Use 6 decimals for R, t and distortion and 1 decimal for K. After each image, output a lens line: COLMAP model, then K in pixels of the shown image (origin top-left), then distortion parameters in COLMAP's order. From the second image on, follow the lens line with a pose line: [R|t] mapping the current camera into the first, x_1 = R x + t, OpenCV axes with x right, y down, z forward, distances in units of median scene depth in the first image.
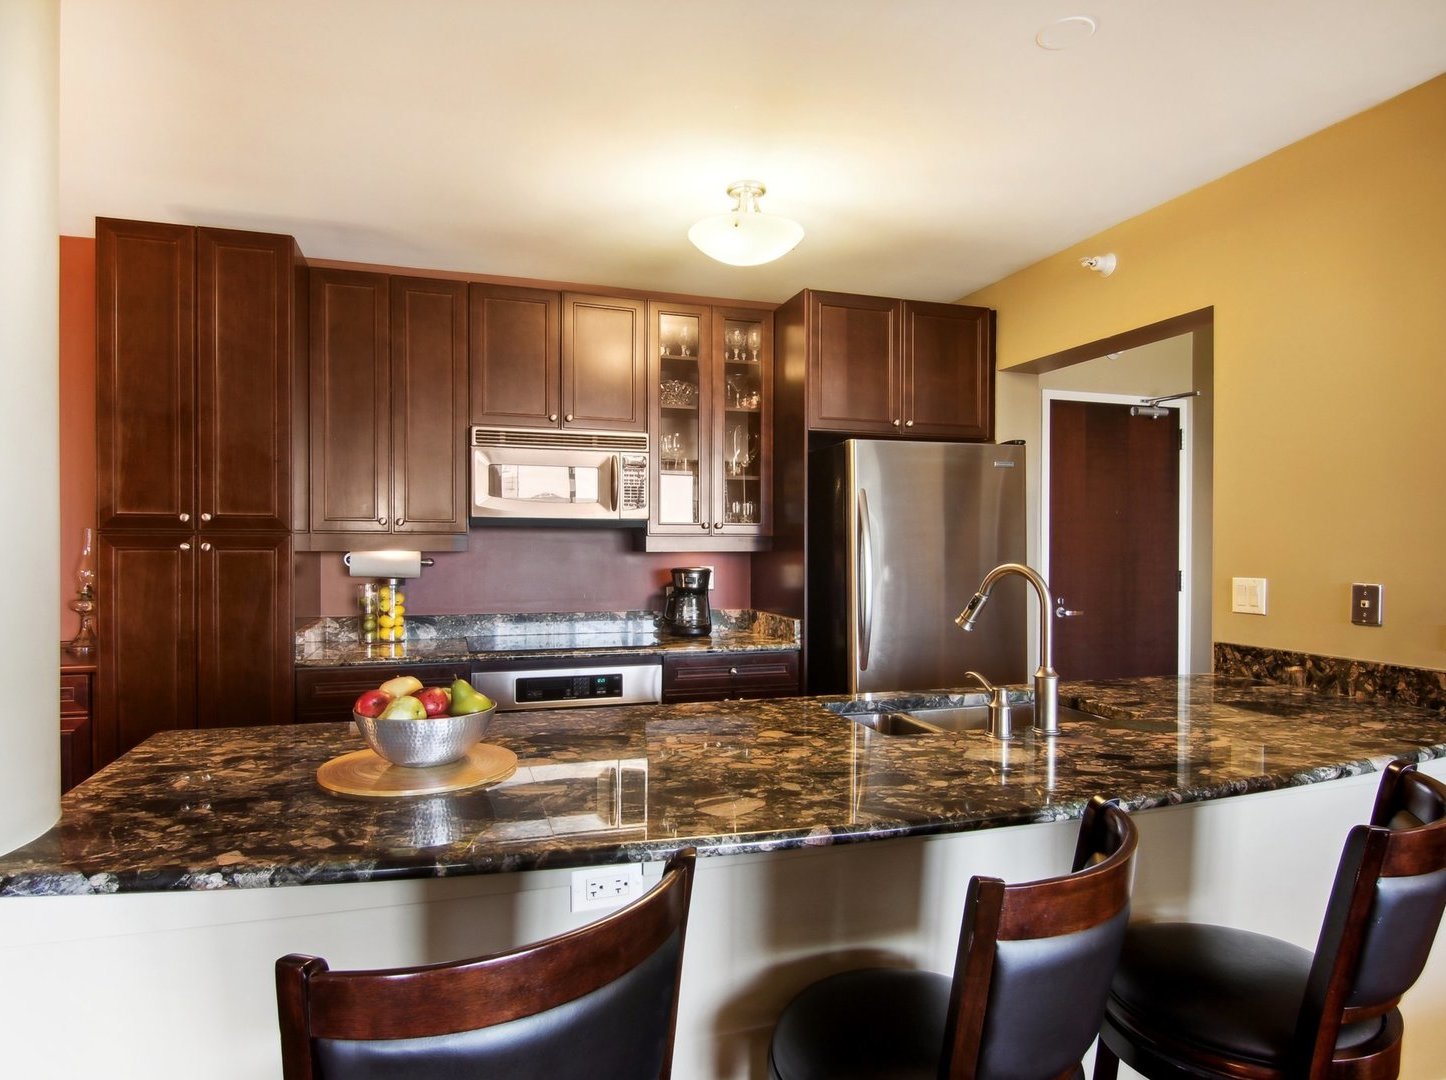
lens RADIAL K [[834.0, 0, 723.0], [0, 834.0, 540.0], [0, 0, 1]] dist [0.000390, -0.014140]
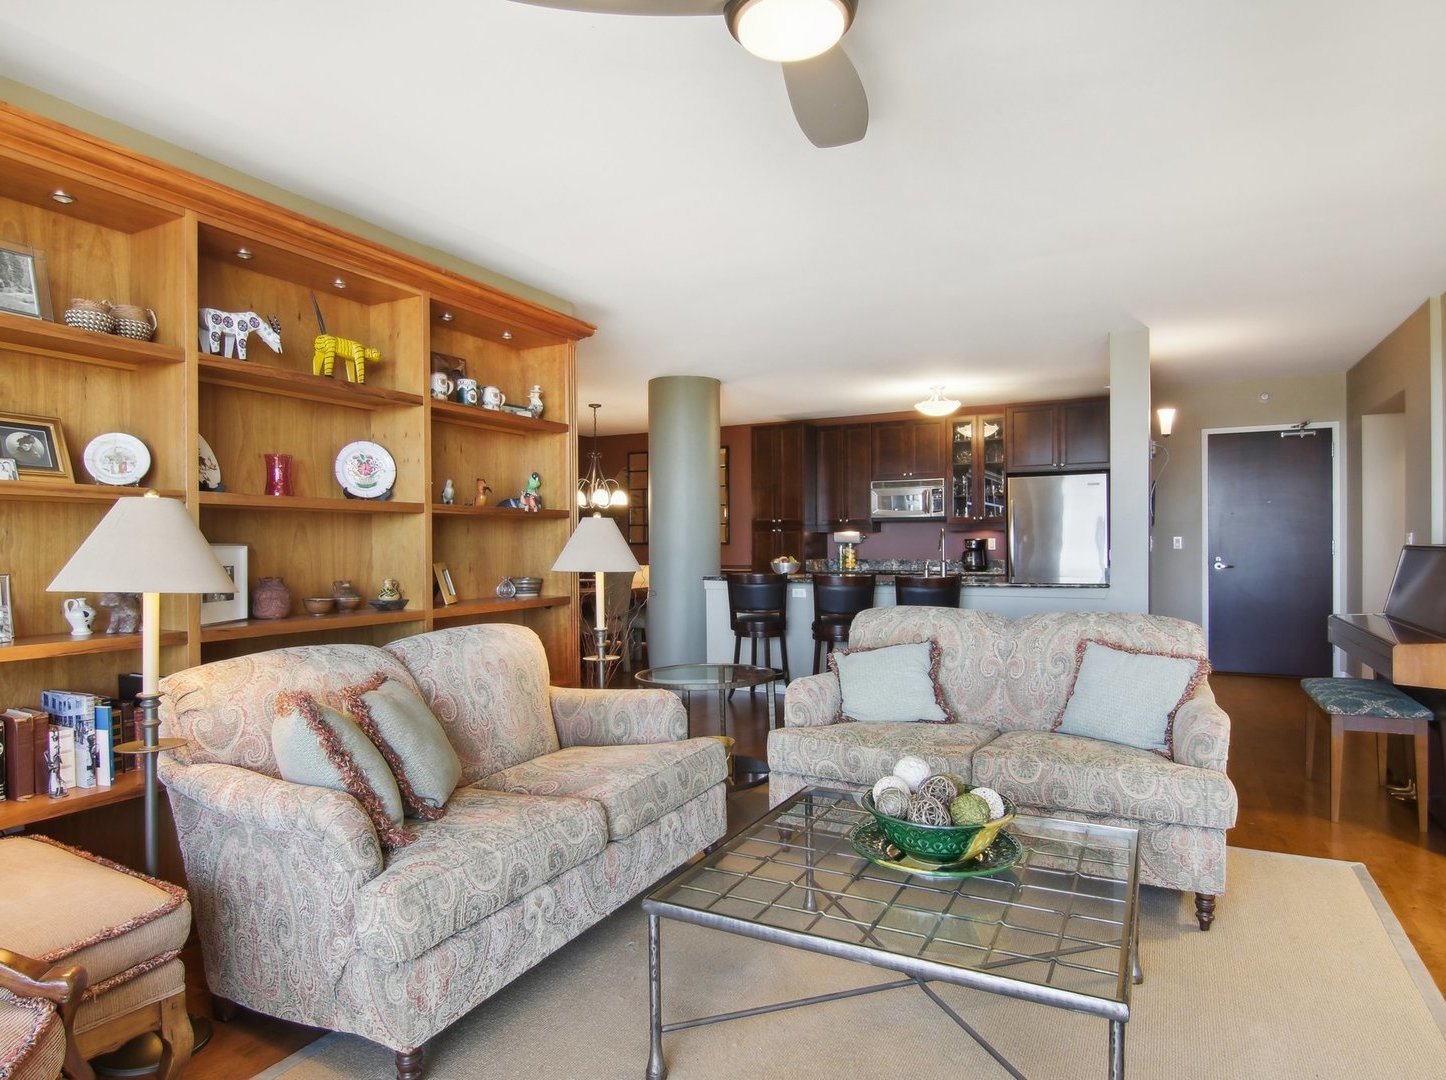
lens RADIAL K [[834.0, 0, 723.0], [0, 834.0, 540.0], [0, 0, 1]] dist [0.000390, -0.014140]
pose [[0.692190, -0.007845, -0.721673, 1.141793], [0.010116, 0.999948, -0.001167, 0.035113], [0.721644, -0.006493, 0.692234, -1.002254]]
